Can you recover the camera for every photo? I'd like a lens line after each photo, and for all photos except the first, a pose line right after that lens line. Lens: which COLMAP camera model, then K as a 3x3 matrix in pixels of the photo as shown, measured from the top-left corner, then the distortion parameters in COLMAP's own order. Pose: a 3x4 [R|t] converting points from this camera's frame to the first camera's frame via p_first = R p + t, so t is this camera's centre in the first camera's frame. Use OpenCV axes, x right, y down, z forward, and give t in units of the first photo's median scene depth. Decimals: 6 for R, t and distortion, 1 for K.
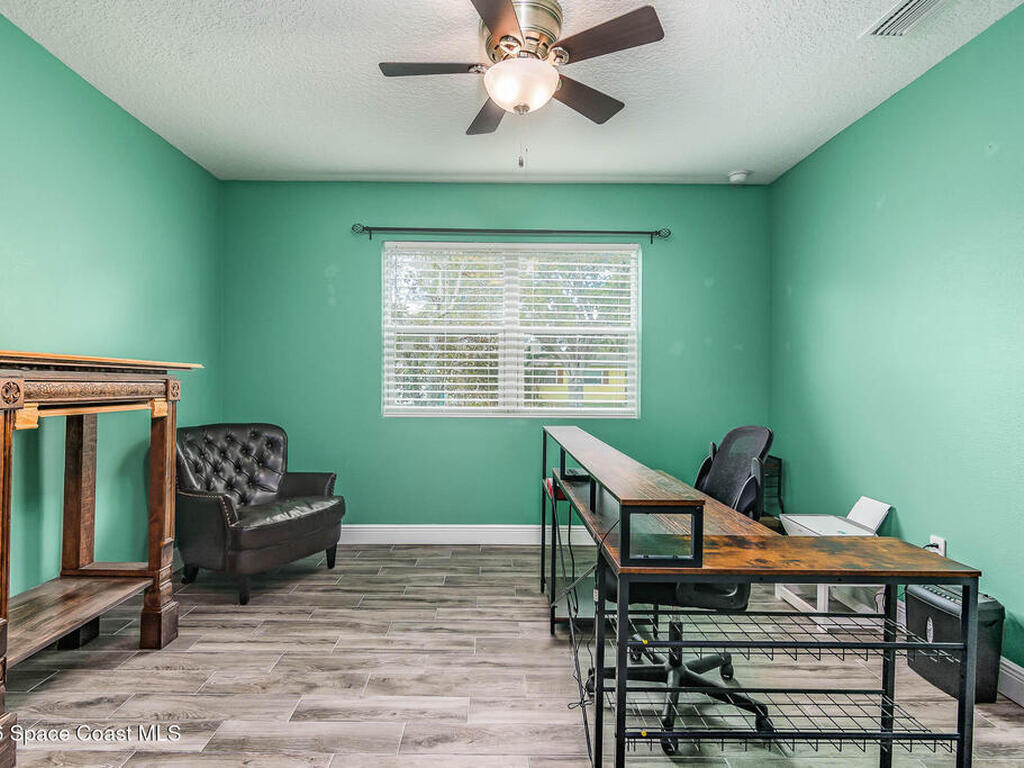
lens RADIAL K [[552.8, 0, 481.3], [0, 552.8, 381.6], [0, 0, 1]] dist [-0.001352, -0.000299]
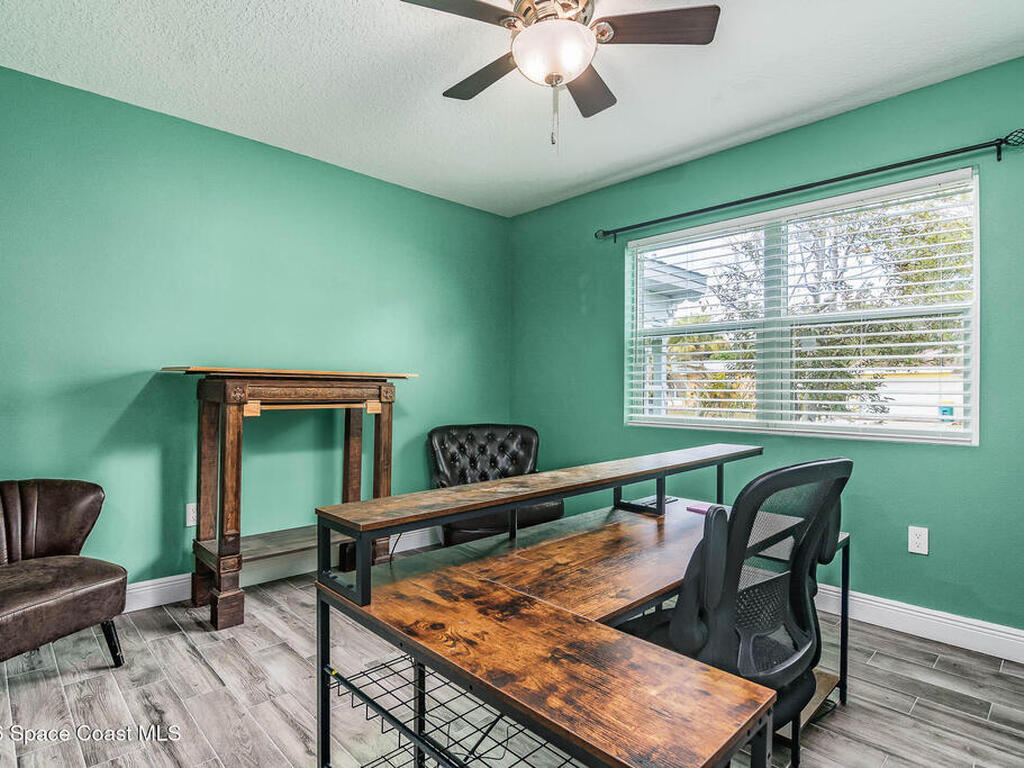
lens RADIAL K [[552.8, 0, 508.6], [0, 552.8, 385.2], [0, 0, 1]] dist [-0.001352, -0.000299]
pose [[0.688714, -0.005682, -0.725011, 0.577622], [-0.000473, 0.999966, -0.008286, 0.005124], [0.725033, 0.006050, 0.688687, 0.292816]]
